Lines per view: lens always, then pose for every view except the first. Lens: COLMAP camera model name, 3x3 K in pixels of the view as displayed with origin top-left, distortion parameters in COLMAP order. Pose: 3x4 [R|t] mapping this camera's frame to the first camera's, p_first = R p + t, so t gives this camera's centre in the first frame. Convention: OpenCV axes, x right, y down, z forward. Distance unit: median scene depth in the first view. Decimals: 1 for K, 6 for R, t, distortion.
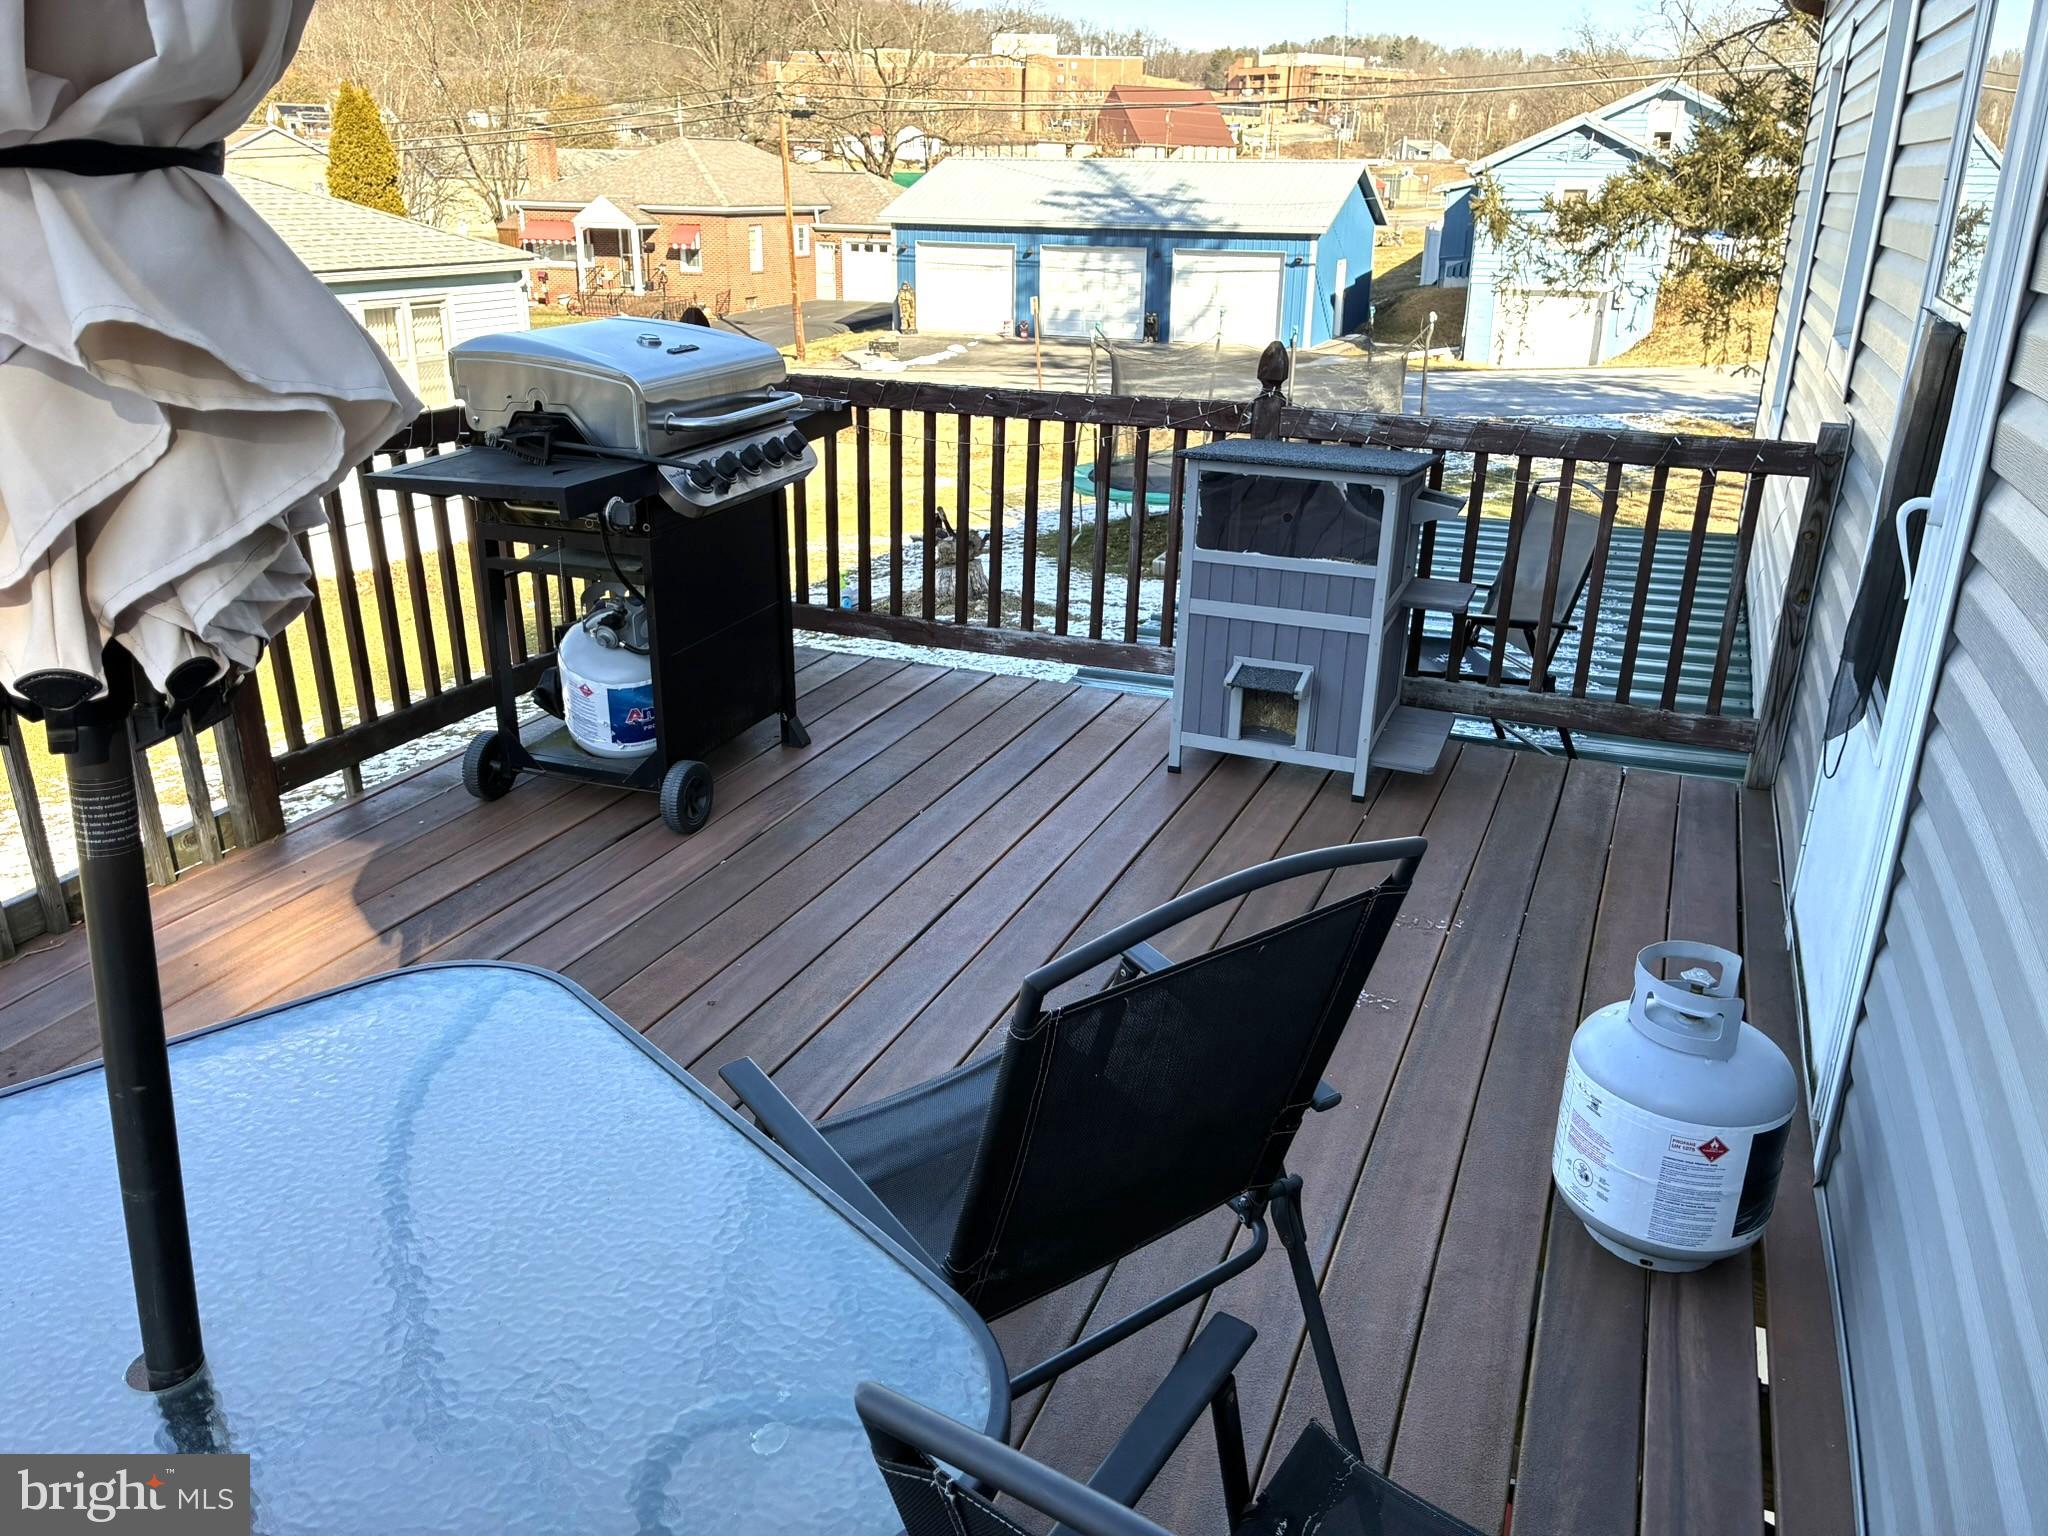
lens RADIAL K [[1564.3, 0, 1030.4], [0, 1564.3, 768.6], [0, 0, 1]] dist [0.043266, -0.070515]
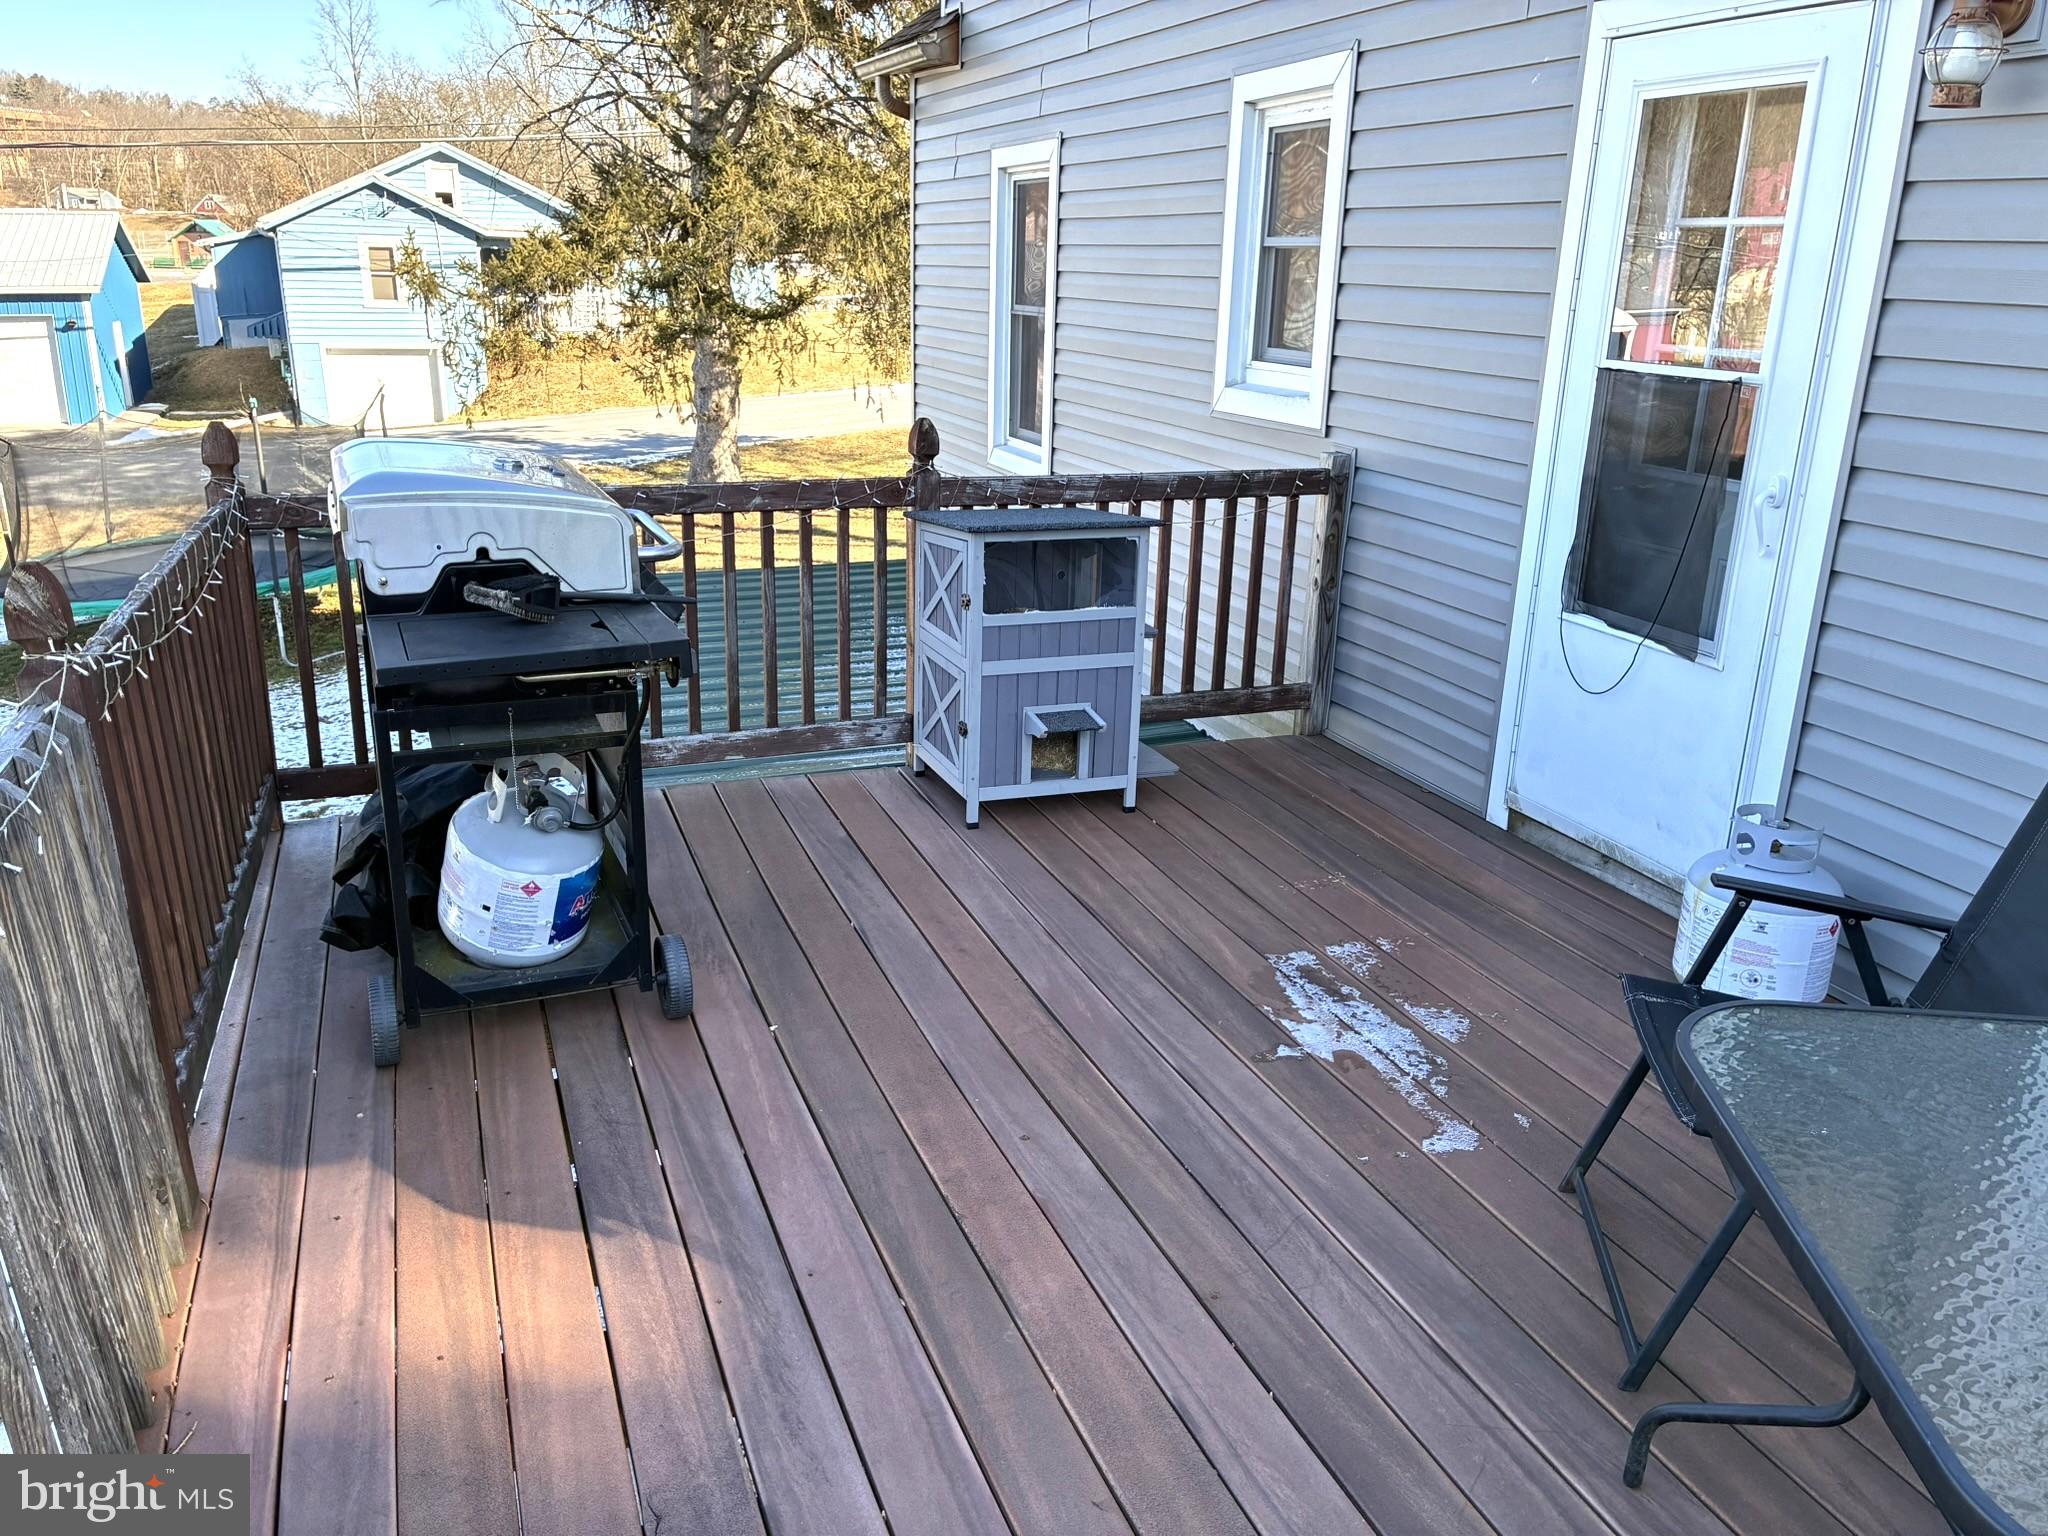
lens RADIAL K [[1564.3, 0, 1030.4], [0, 1564.3, 768.6], [0, 0, 1]] dist [0.043266, -0.070515]
pose [[0.717390, -0.210092, 0.664239, -0.121213], [0.229879, 0.971430, 0.058979, -0.019114], [-0.657653, 0.110384, 0.745190, 0.040235]]
